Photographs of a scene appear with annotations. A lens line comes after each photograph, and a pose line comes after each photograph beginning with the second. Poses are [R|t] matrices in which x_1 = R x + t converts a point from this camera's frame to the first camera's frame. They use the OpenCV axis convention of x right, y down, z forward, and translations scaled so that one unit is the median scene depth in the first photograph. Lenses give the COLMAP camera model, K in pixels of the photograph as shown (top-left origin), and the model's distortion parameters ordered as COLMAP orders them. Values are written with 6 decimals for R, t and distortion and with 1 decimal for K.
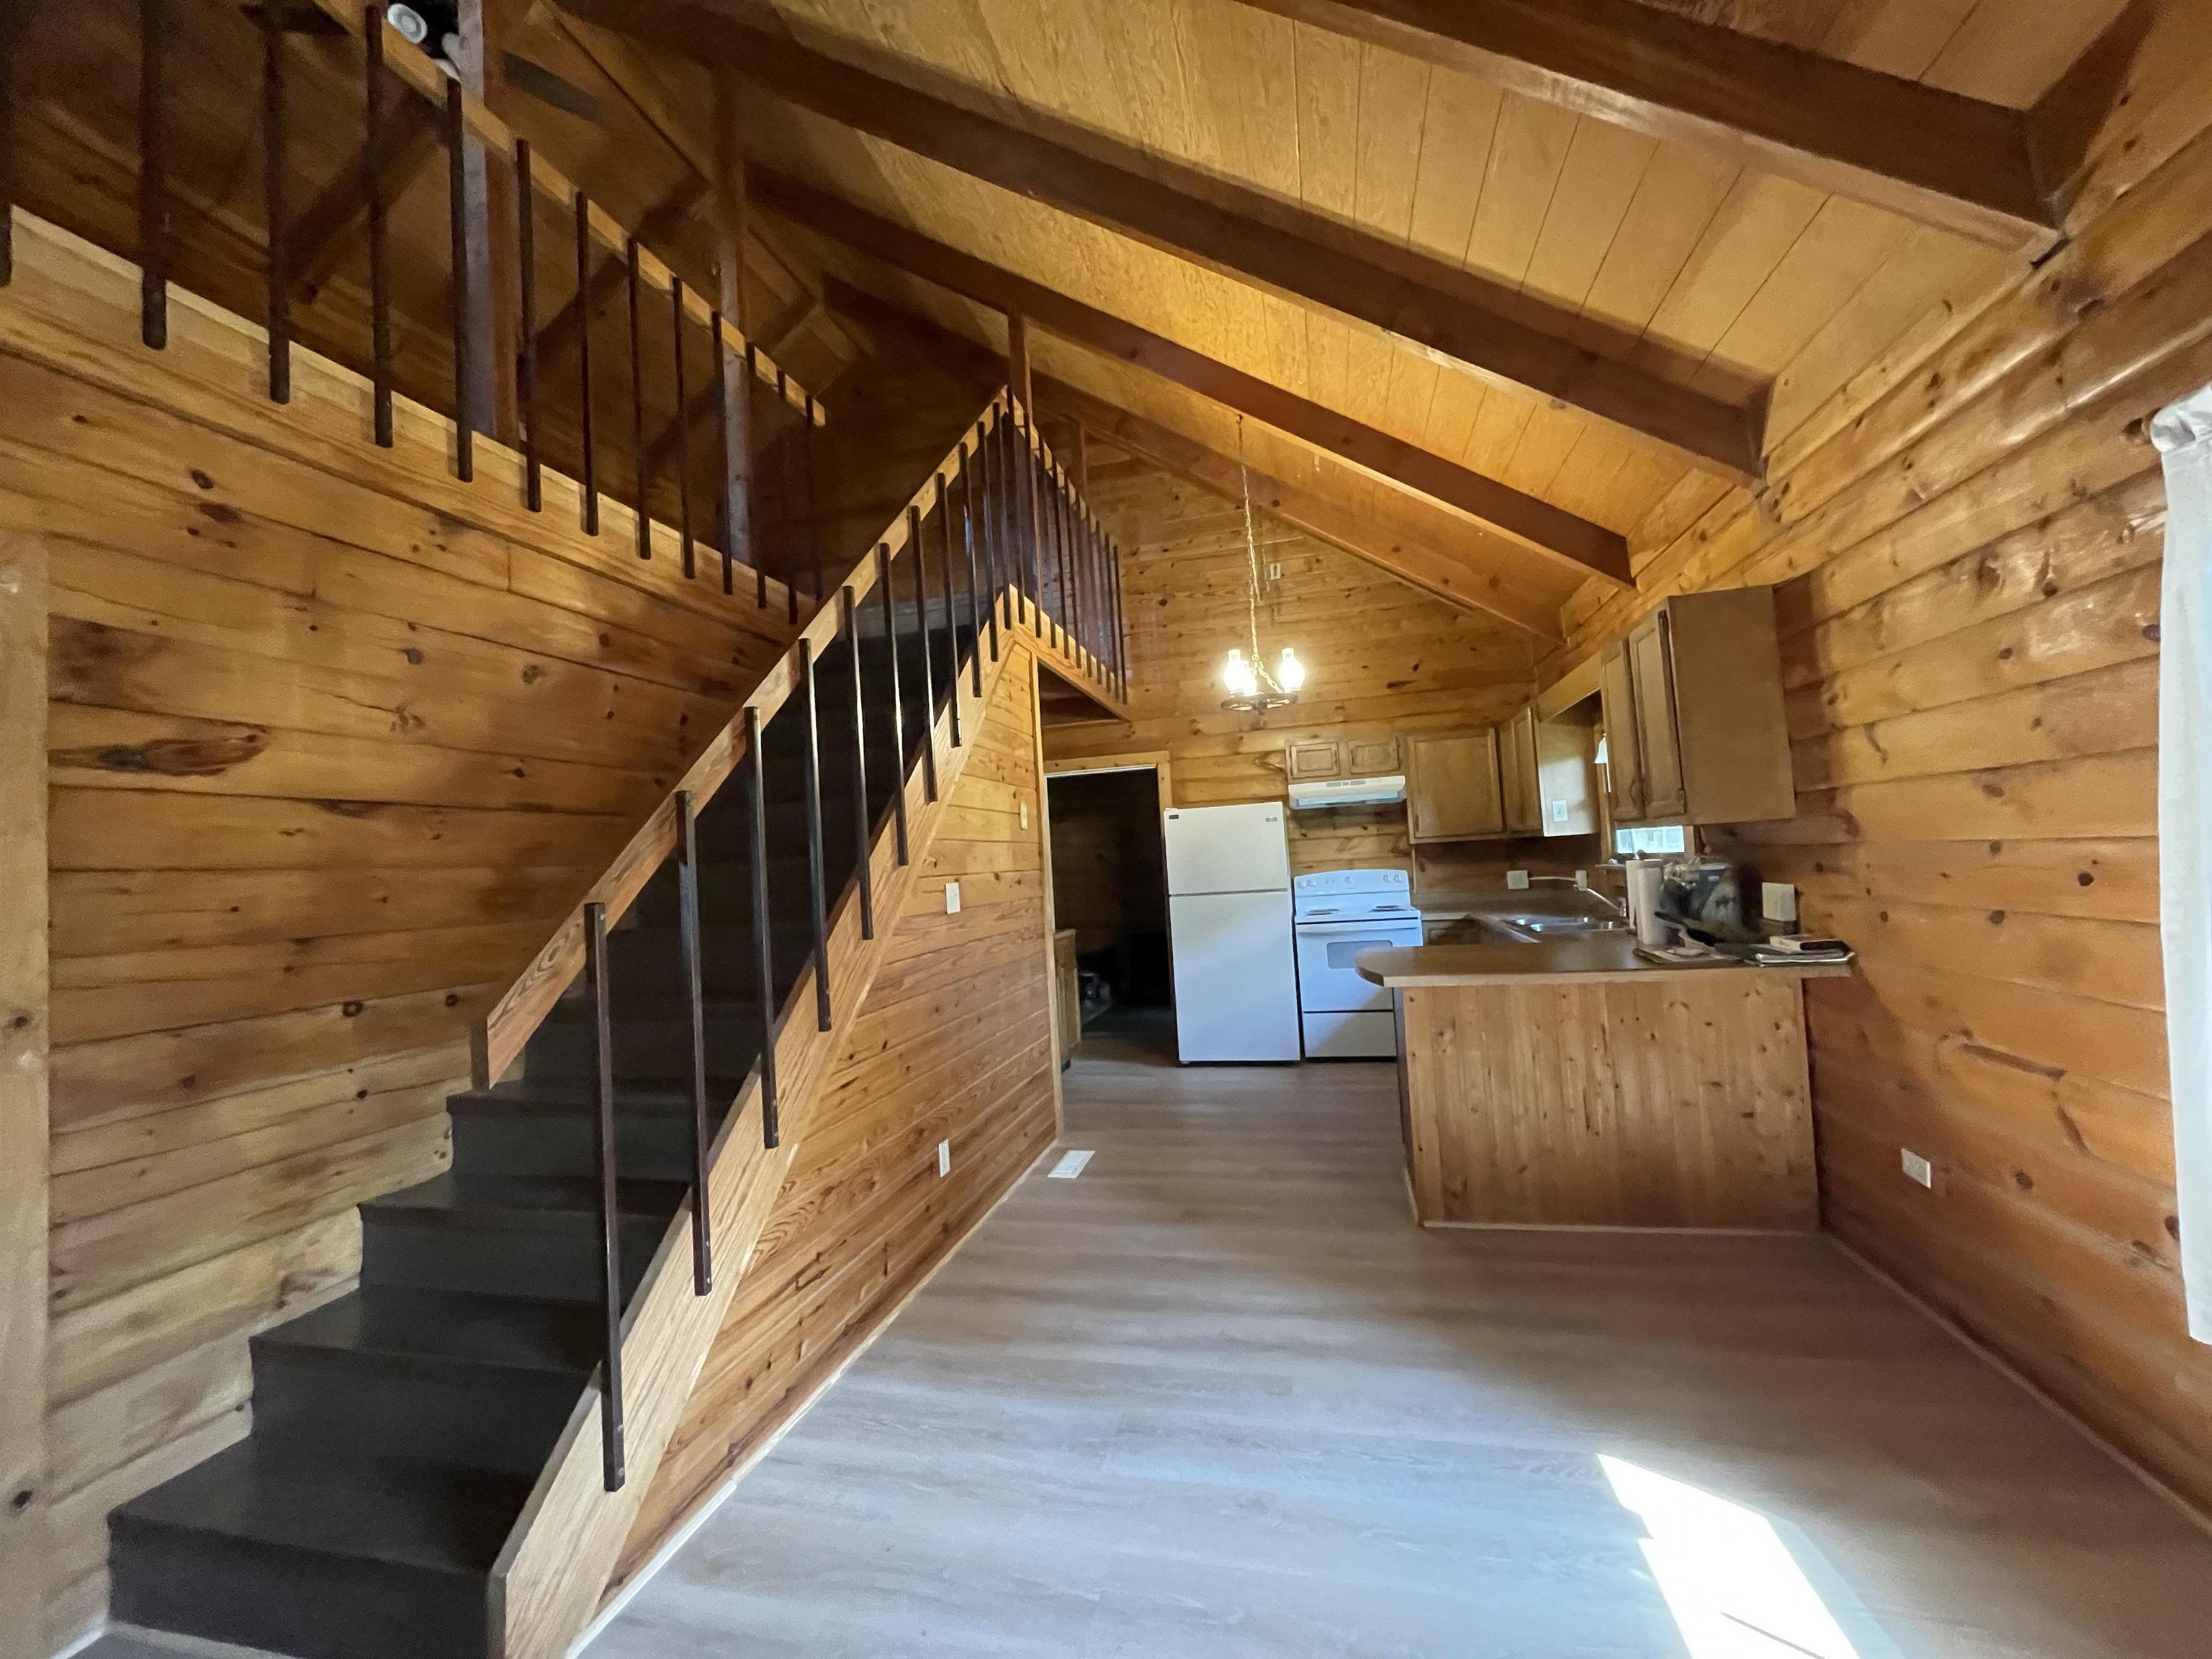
lens RADIAL K [[897.4, 0, 1109.5], [0, 897.4, 823.7], [0, 0, 1]] dist [-0.002118, 0.000171]
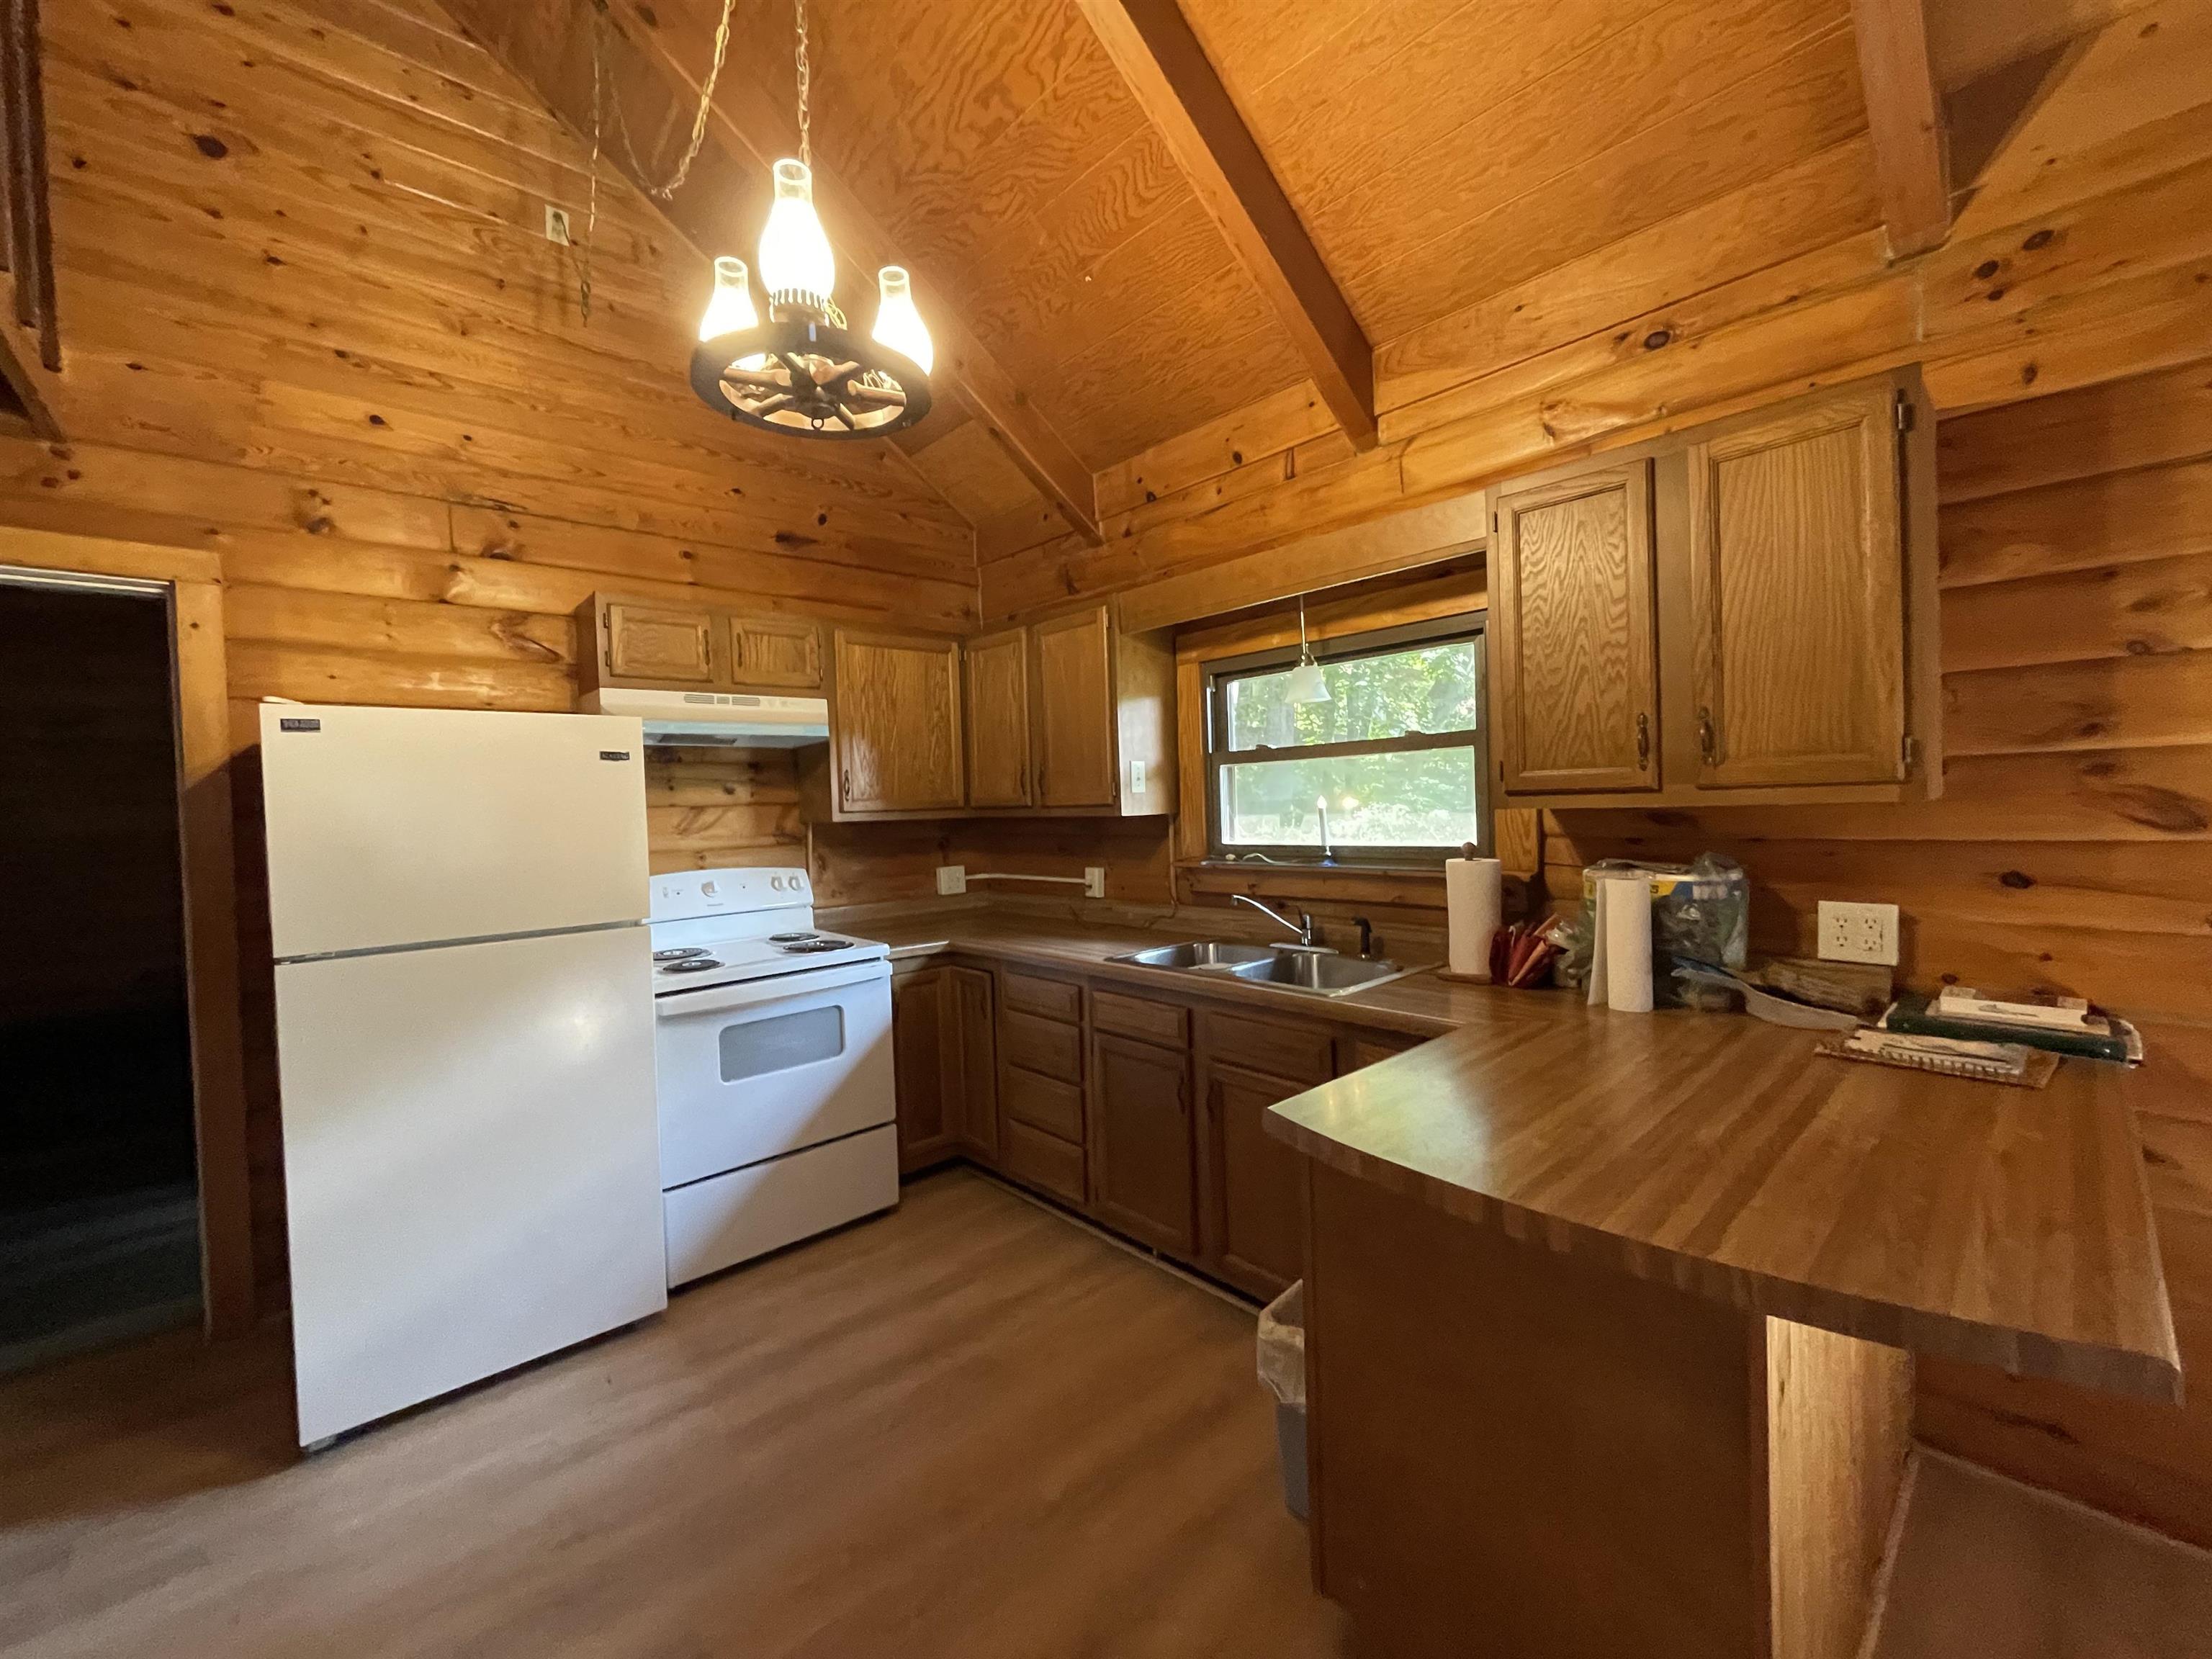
lens RADIAL K [[897.4, 0, 1103.9], [0, 897.4, 825.2], [0, 0, 1]] dist [-0.002118, 0.000171]
pose [[0.565581, 0.021495, 0.824413, -0.031730], [-0.040832, 0.999164, 0.001962, 0.016025], [-0.823681, -0.034772, 0.565986, 0.534611]]
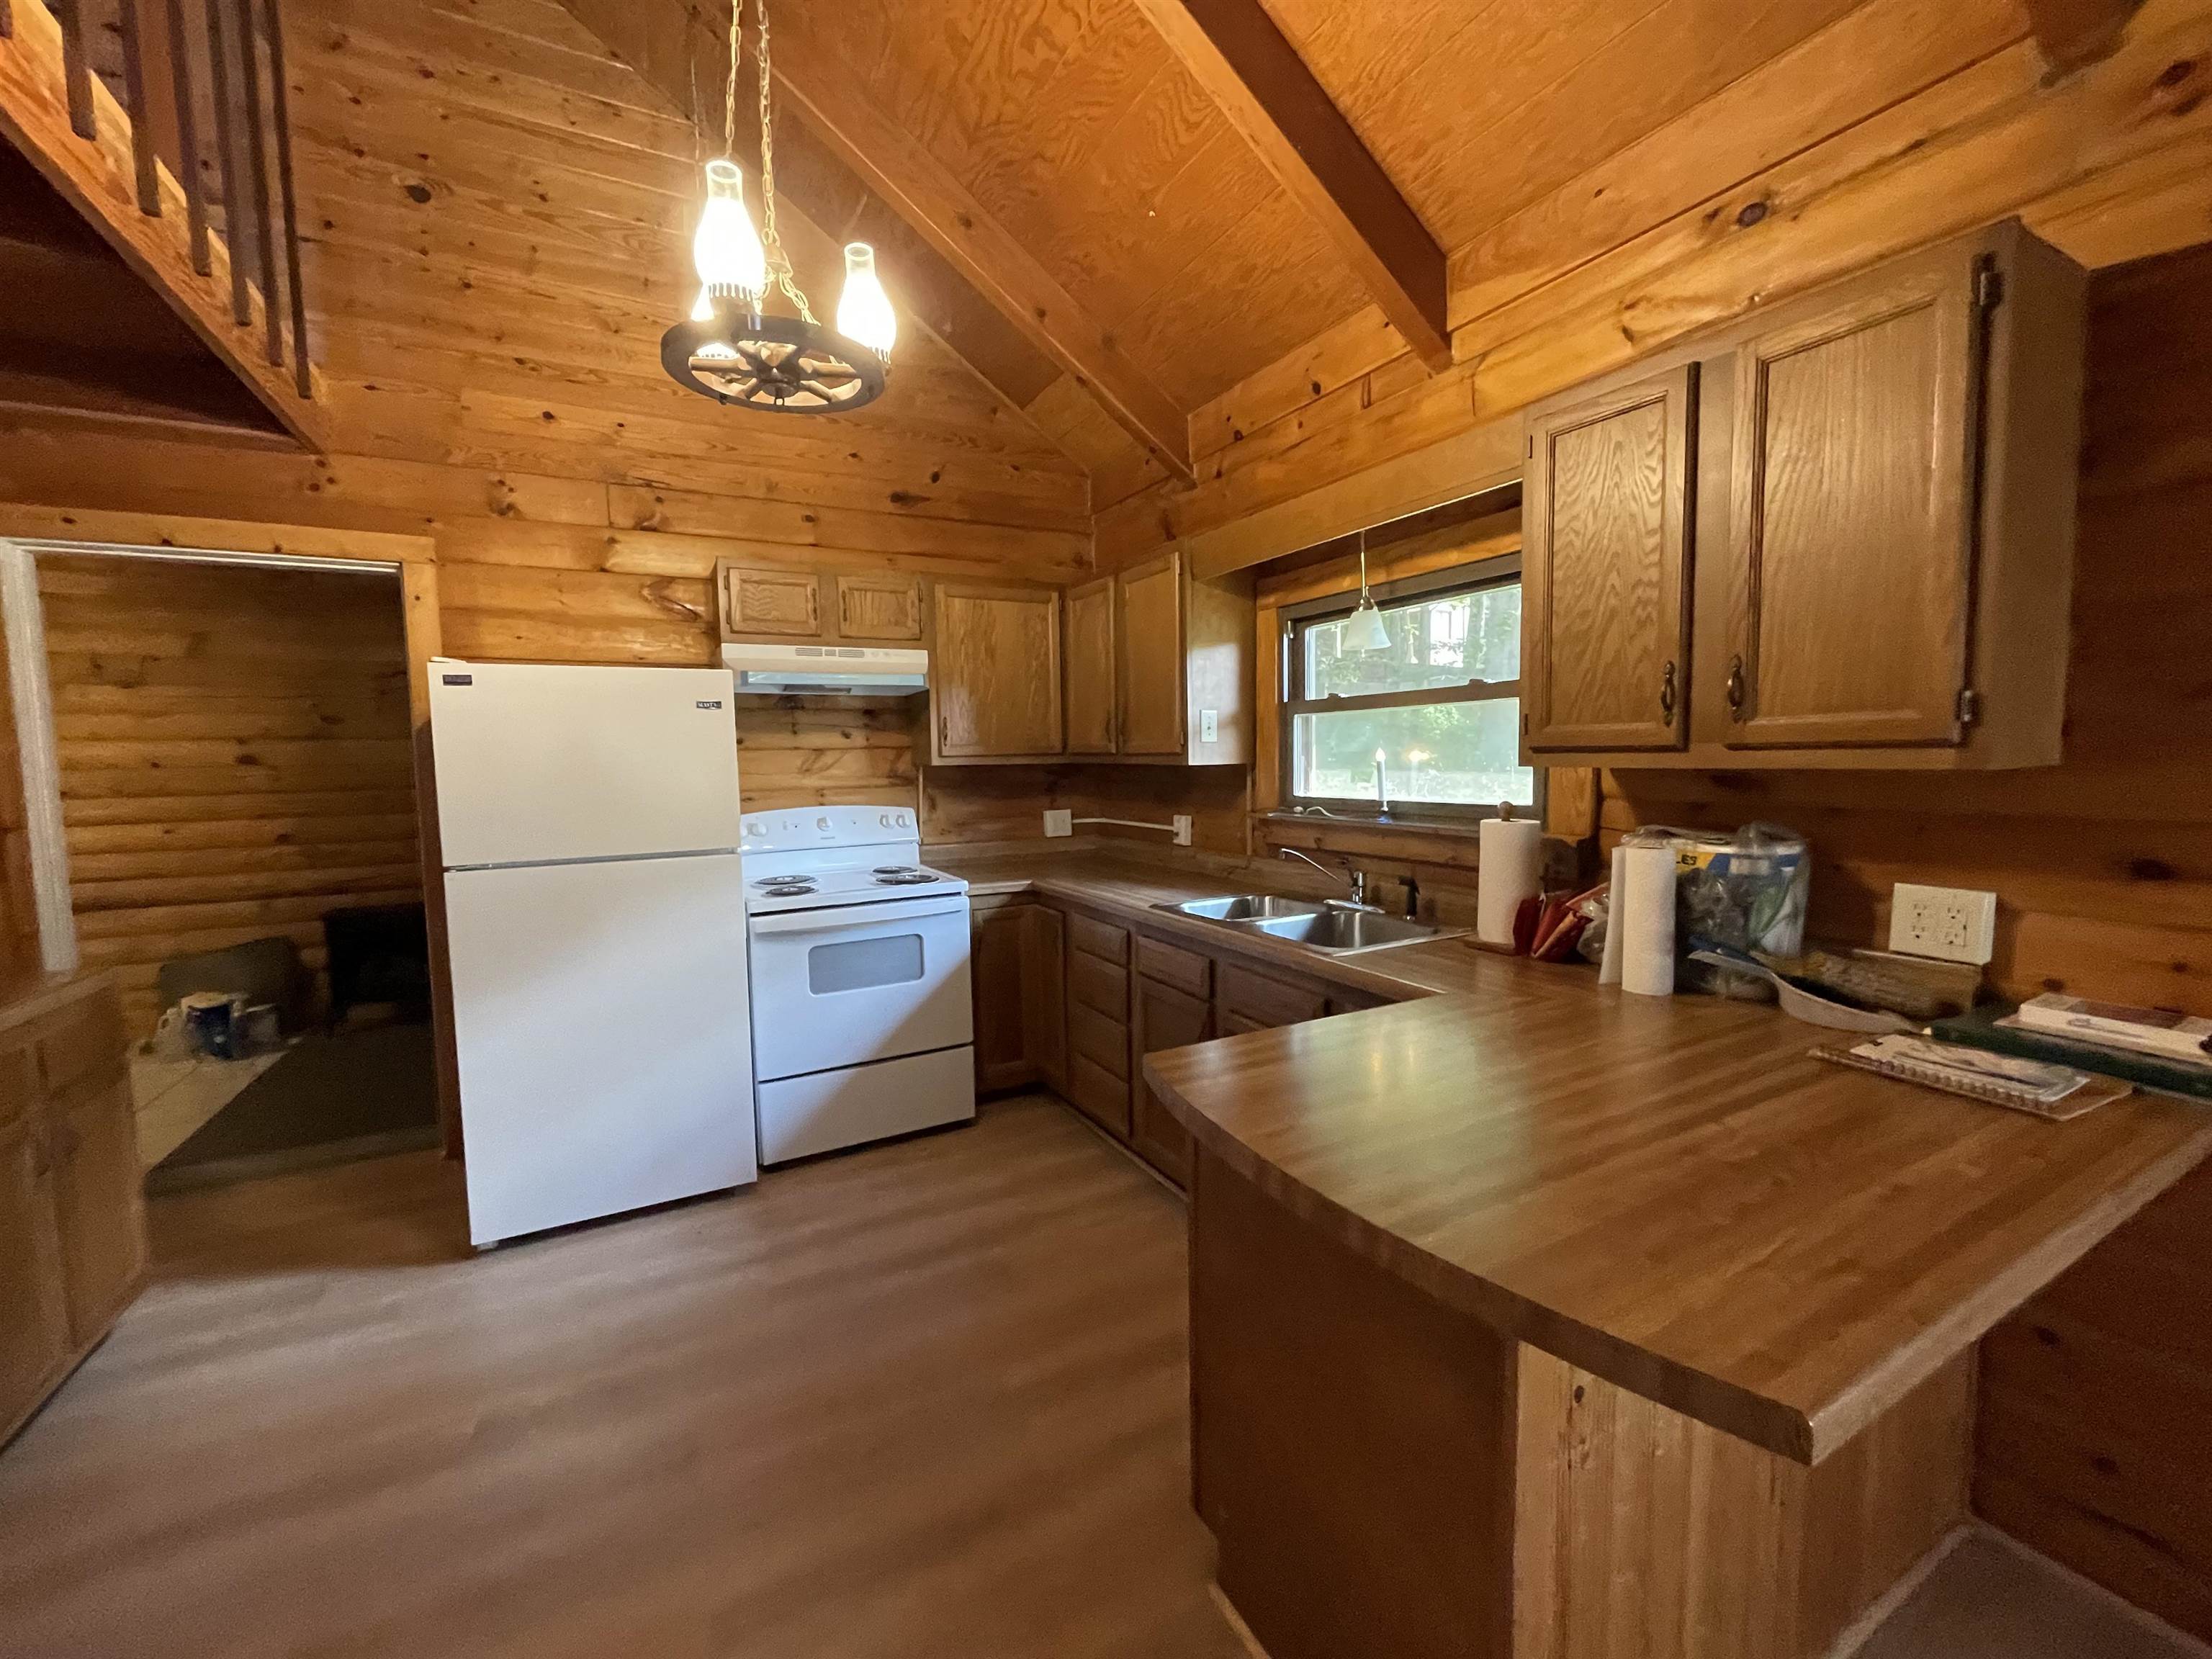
lens RADIAL K [[897.4, 0, 1100.0], [0, 897.4, 825.0], [0, 0, 1]] dist [-0.002118, 0.000171]
pose [[0.745707, -0.005887, 0.666248, 0.016217], [-0.059497, 0.995378, 0.075388, 0.009715], [-0.663613, -0.095857, 0.741910, 0.466221]]
